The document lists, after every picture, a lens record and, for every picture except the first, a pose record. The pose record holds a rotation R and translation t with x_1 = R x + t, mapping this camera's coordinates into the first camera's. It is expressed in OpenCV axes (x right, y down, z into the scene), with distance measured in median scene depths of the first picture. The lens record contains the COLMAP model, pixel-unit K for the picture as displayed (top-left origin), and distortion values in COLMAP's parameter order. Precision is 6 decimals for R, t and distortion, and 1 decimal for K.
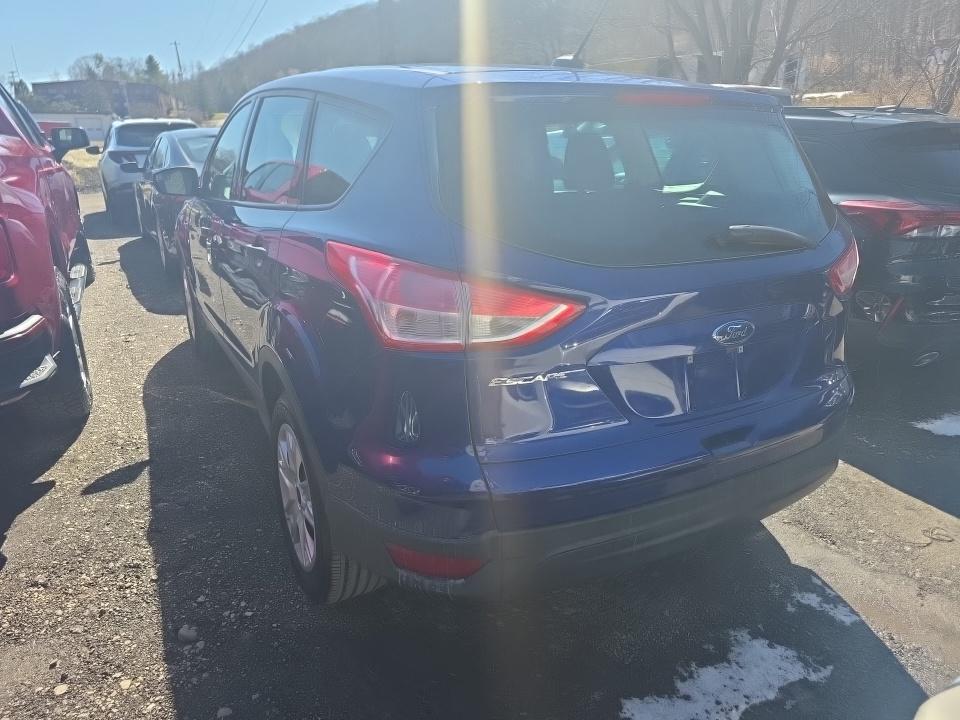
lens RADIAL K [[692.0, 0, 480.1], [0, 692.0, 342.2], [0, 0, 1]] dist [0.038829, -0.035329]
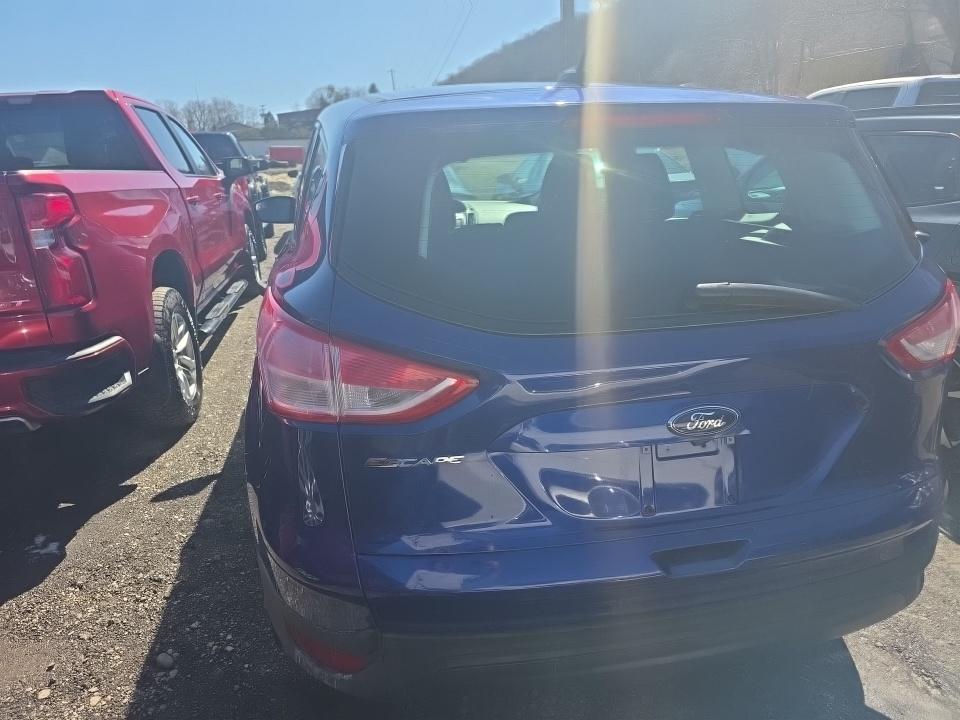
lens RADIAL K [[680.3, 0, 480.0], [0, 680.3, 360.0], [0, 0, 1]] dist [0.039329, -0.037413]
pose [[0.951723, 0.059235, -0.301188, 0.252022], [-0.054985, 0.998232, 0.022576, -0.060664], [0.301992, -0.004925, 0.953298, 0.147002]]
